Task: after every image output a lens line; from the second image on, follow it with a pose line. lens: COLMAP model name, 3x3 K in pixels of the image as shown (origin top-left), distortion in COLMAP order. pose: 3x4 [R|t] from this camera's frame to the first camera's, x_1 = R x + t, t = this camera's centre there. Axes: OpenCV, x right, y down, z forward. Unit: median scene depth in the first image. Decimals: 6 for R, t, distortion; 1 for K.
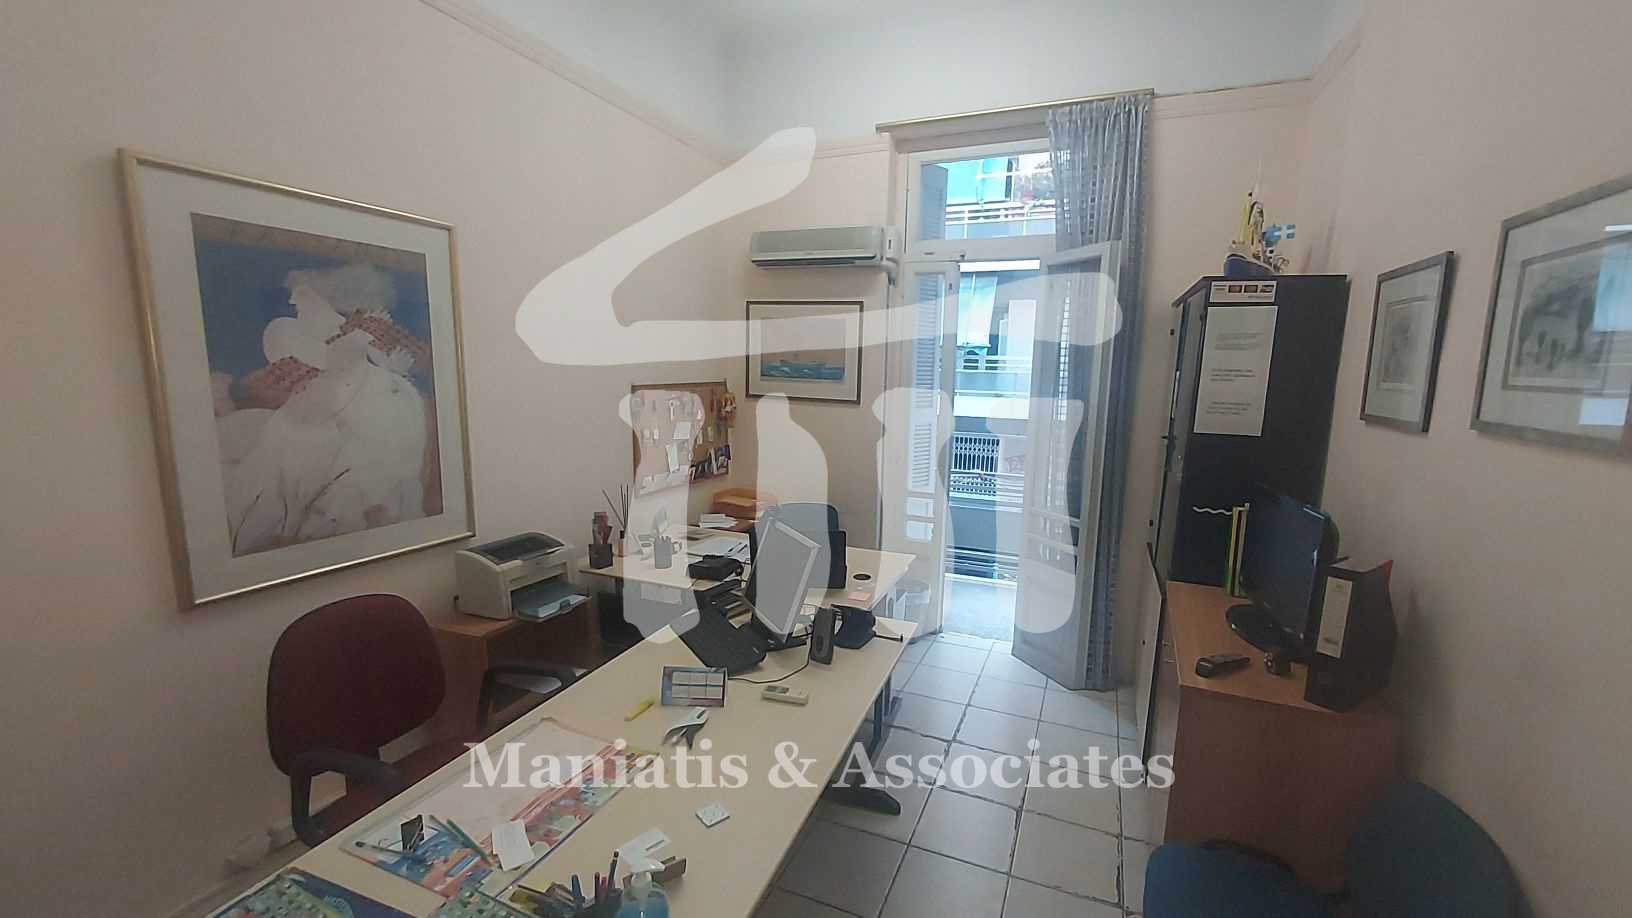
lens RADIAL K [[636.8, 0, 853.2], [0, 636.8, 469.2], [0, 0, 1]] dist [0.004335, -0.001741]
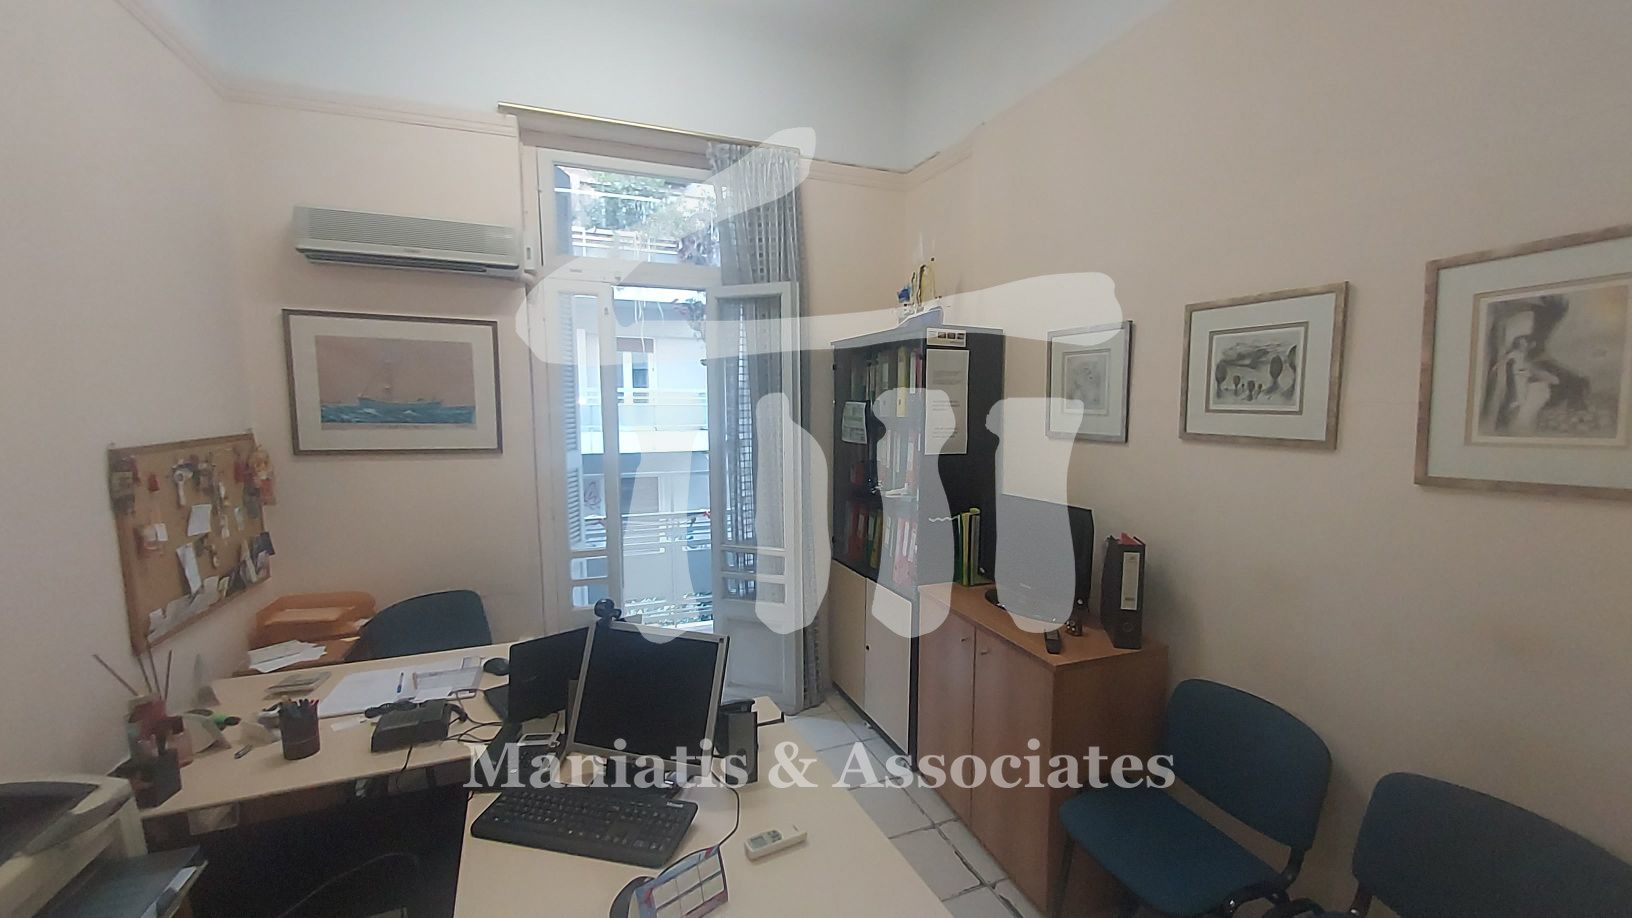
lens RADIAL K [[636.8, 0, 835.2], [0, 636.8, 471.1], [0, 0, 1]] dist [0.004335, -0.001741]
pose [[0.723213, -0.096198, 0.683893, -0.439392], [0.124379, 0.992202, 0.008035, -0.065595], [-0.679333, 0.079251, 0.729538, 0.297140]]
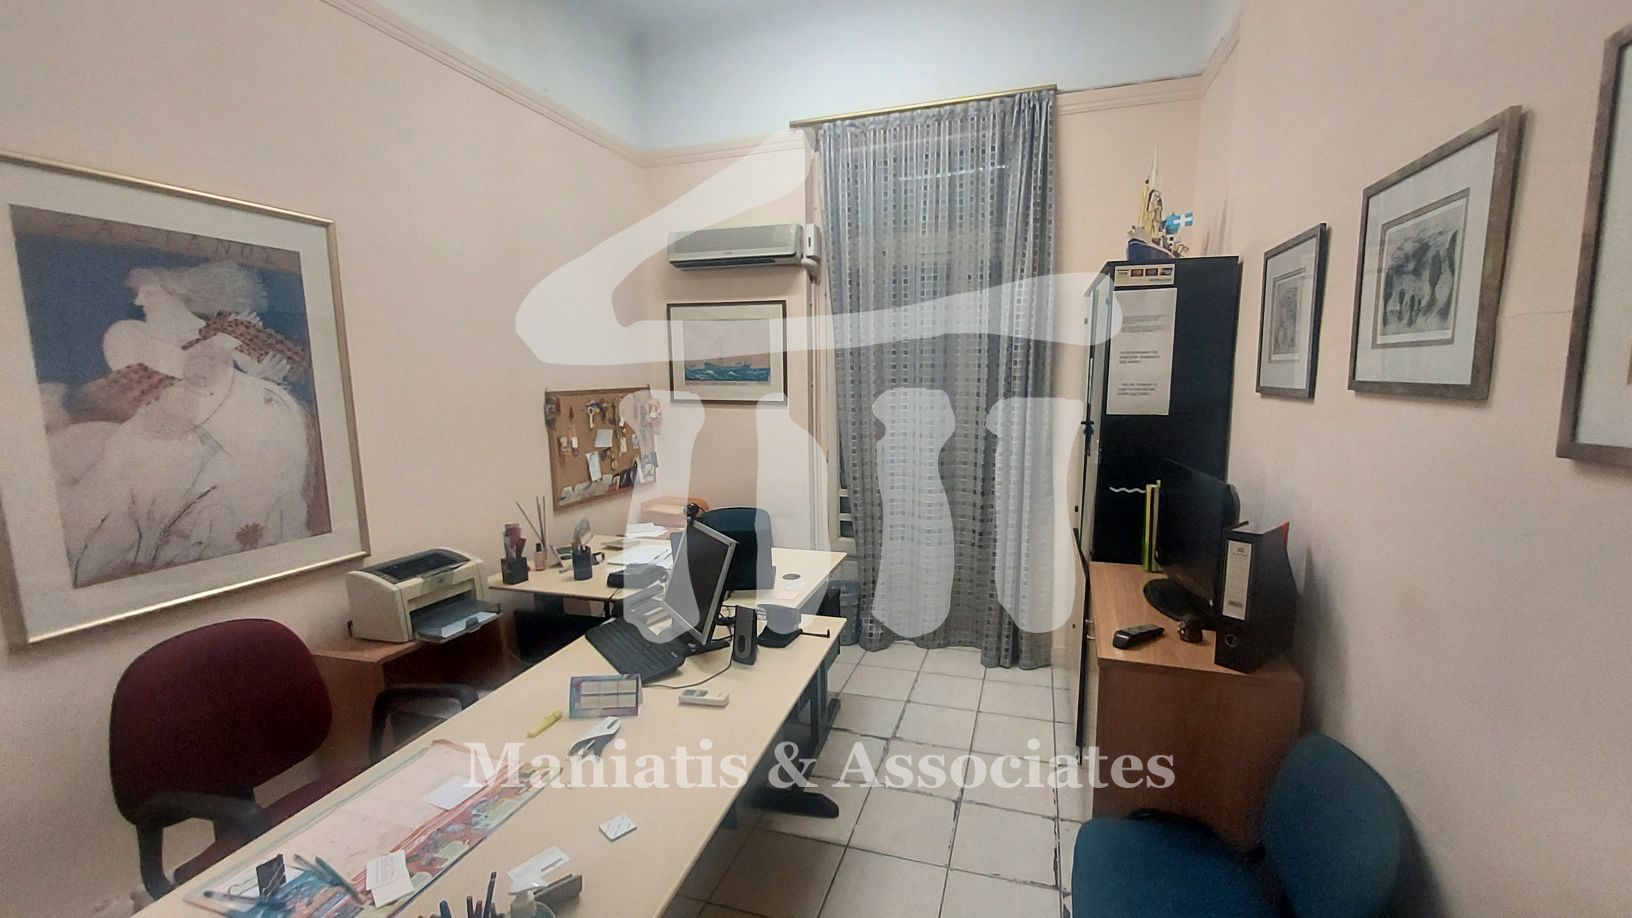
lens RADIAL K [[636.8, 0, 847.8], [0, 636.8, 465.7], [0, 0, 1]] dist [0.004335, -0.001741]
pose [[0.995993, -0.044410, 0.077619, 0.043031], [0.045816, 0.998815, -0.016425, 0.026457], [-0.076798, 0.019916, 0.996848, 0.016658]]
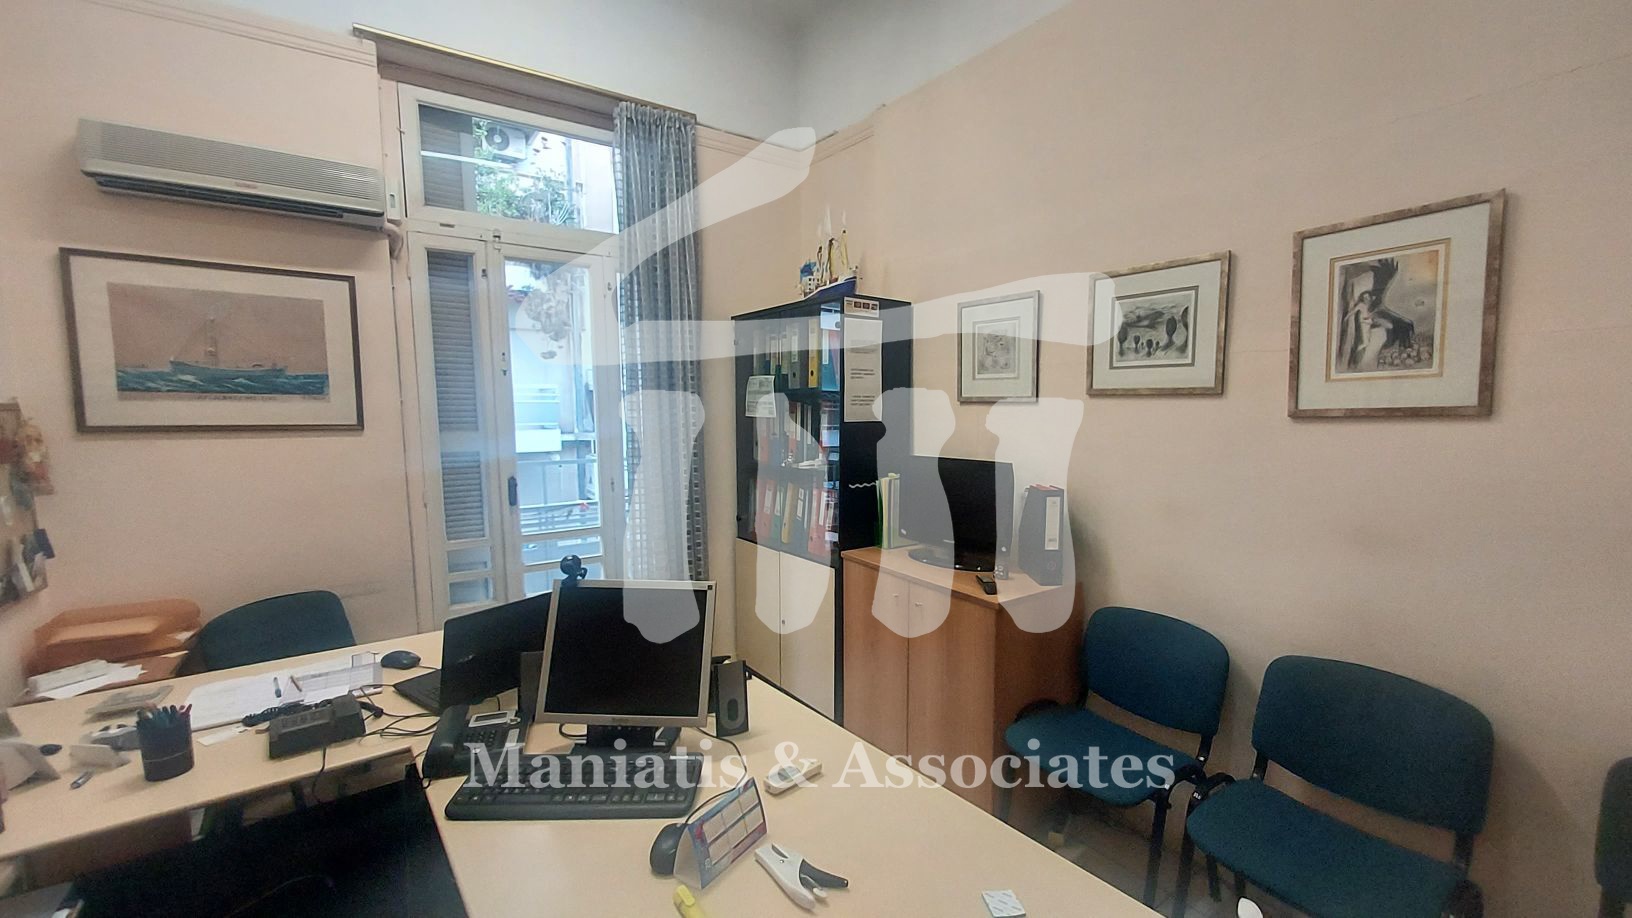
lens RADIAL K [[636.8, 0, 834.5], [0, 636.8, 469.4], [0, 0, 1]] dist [0.004335, -0.001741]
pose [[0.545029, -0.115125, 0.830475, -0.545800], [0.149357, 0.988016, 0.038943, -0.020742], [-0.825006, 0.102812, 0.555693, 0.411674]]
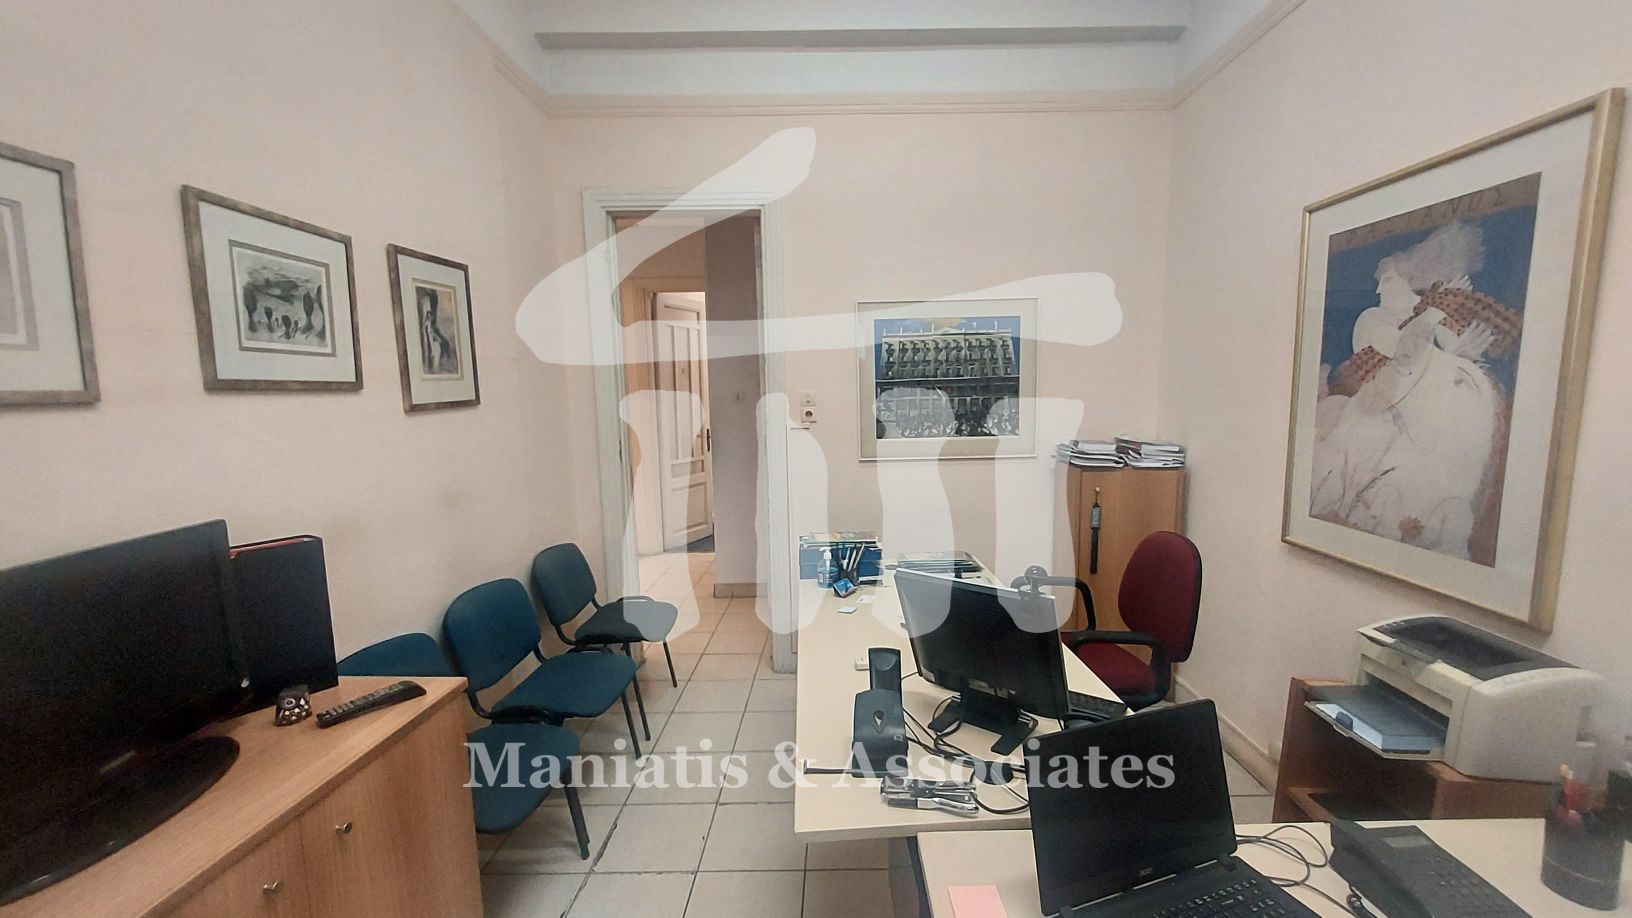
lens RADIAL K [[636.8, 0, 820.9], [0, 636.8, 462.1], [0, 0, 1]] dist [0.004335, -0.001741]
pose [[-0.931676, 0.029924, -0.362055, 0.280904], [-0.067668, 0.964867, 0.253876, -0.178630], [0.356932, 0.261030, -0.896919, 1.494268]]
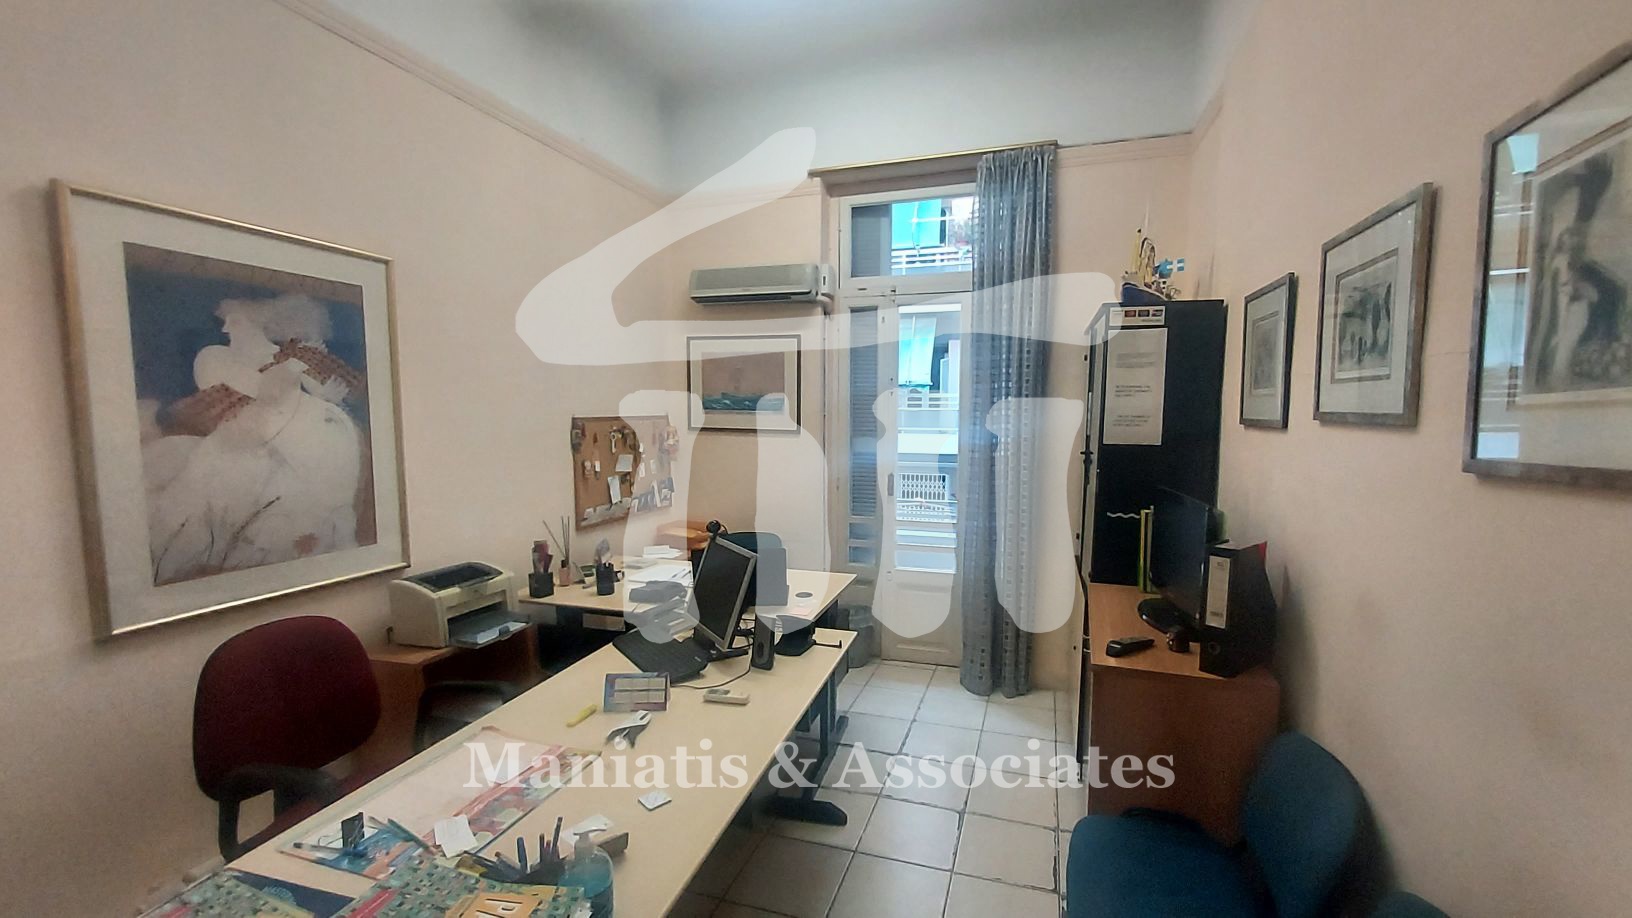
lens RADIAL K [[636.8, 0, 851.7], [0, 636.8, 472.1], [0, 0, 1]] dist [0.004335, -0.001741]
pose [[0.996559, -0.028076, 0.077988, 0.021386], [0.032730, 0.997719, -0.059046, 0.047730], [-0.076152, 0.061395, 0.995204, -0.059345]]
